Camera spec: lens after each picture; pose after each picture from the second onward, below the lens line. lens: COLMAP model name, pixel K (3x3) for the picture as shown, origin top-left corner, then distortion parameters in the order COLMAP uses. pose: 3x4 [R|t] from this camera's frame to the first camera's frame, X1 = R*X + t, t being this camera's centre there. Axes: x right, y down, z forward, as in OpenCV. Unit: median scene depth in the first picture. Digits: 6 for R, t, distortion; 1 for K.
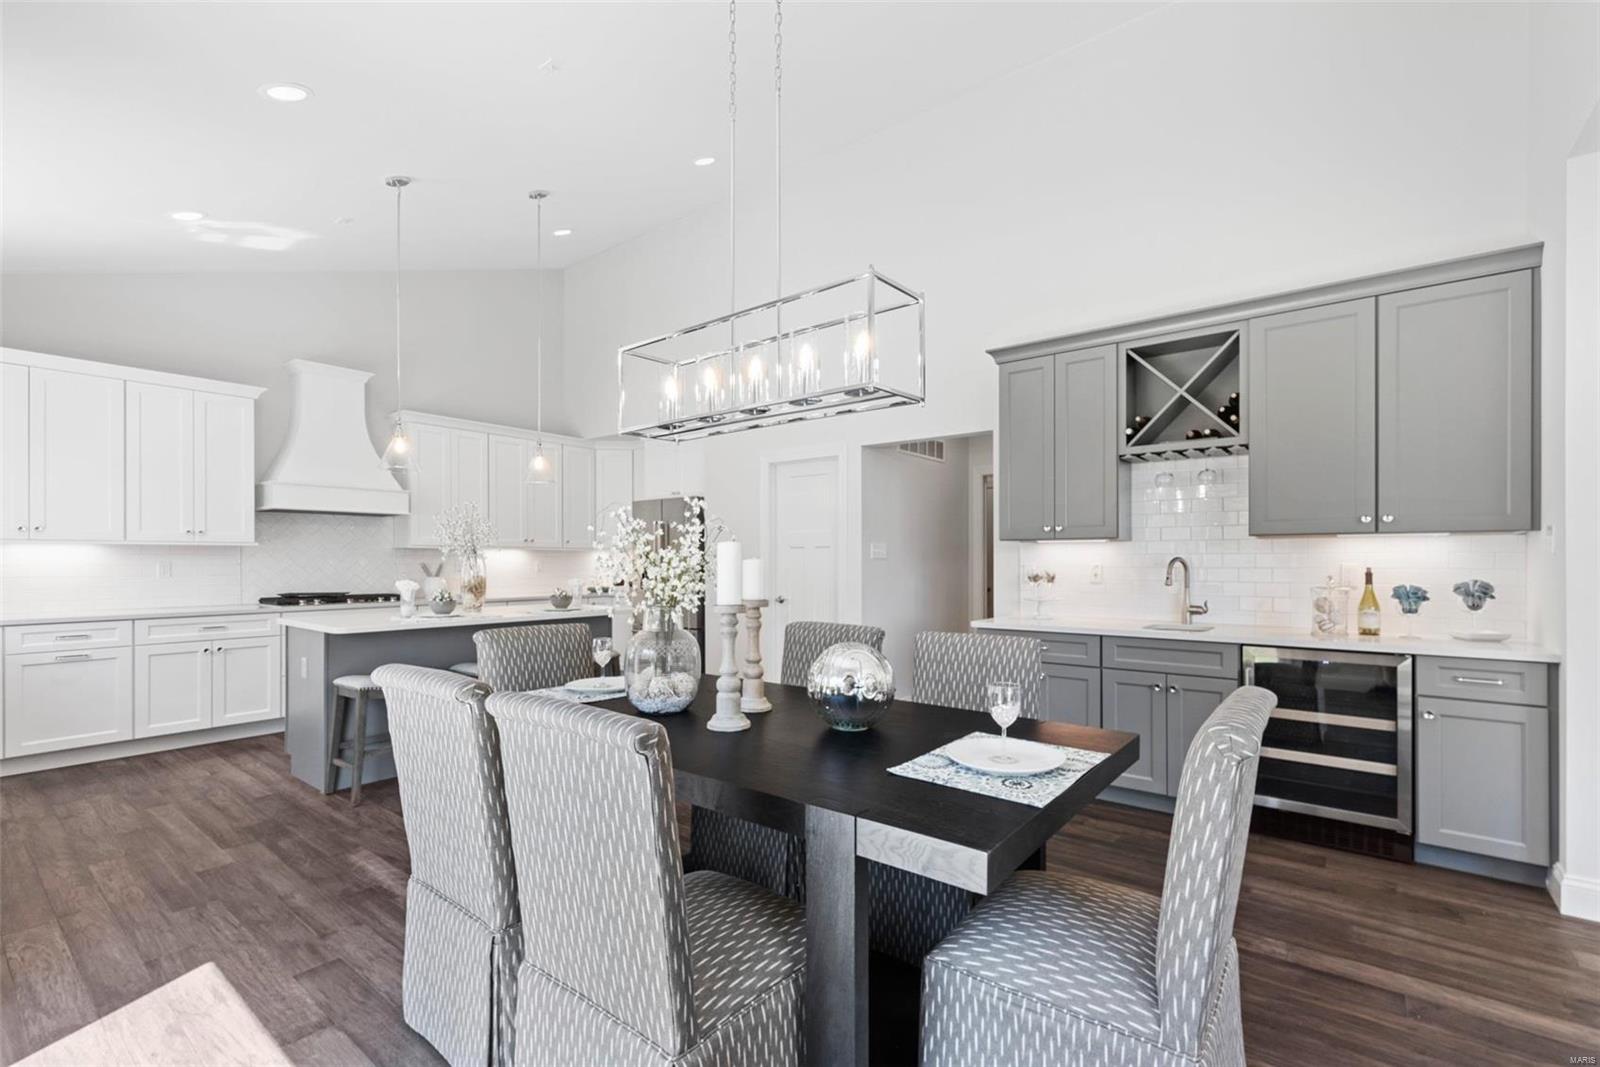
lens RADIAL K [[701.9, 0, 827.6], [0, 701.9, 565.8], [0, 0, 1]] dist [-0.000443, 0.000591]
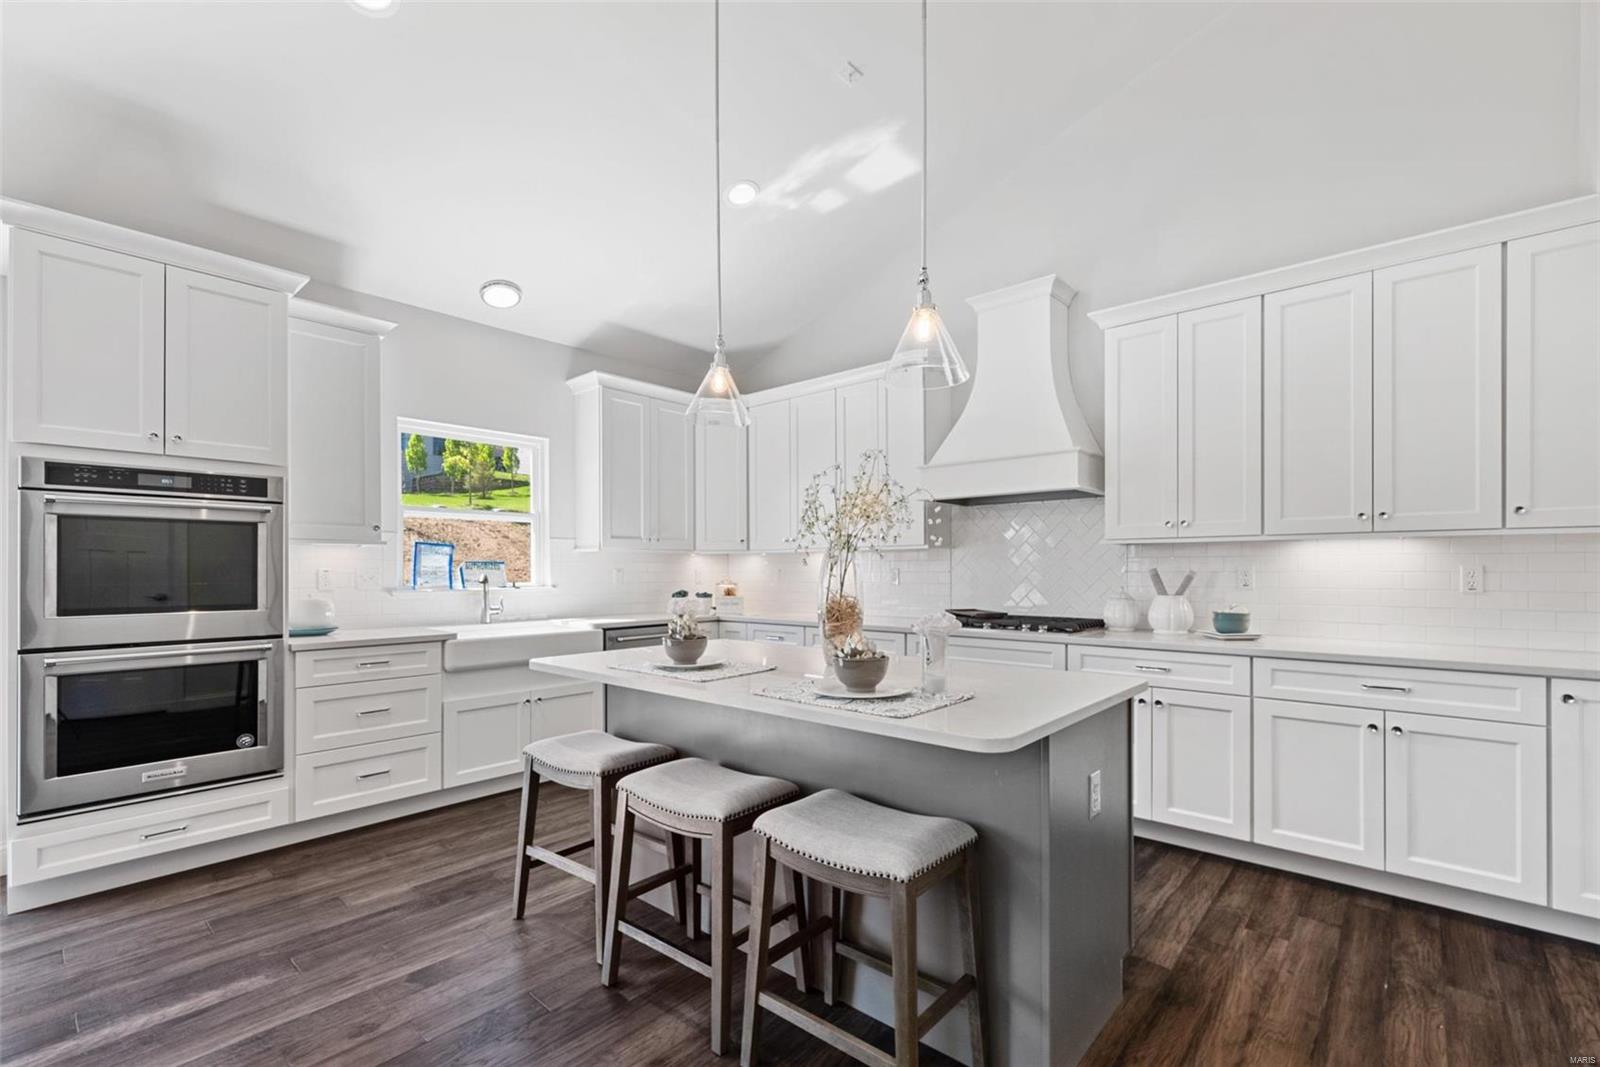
lens RADIAL K [[701.9, 0, 827.6], [0, 701.9, 565.8], [0, 0, 1]] dist [-0.000443, 0.000591]
pose [[-0.048574, -0.008431, -0.998784, 0.001635], [-0.010180, 0.999917, -0.007945, -0.000866], [0.998768, 0.009782, -0.048656, 1.020227]]
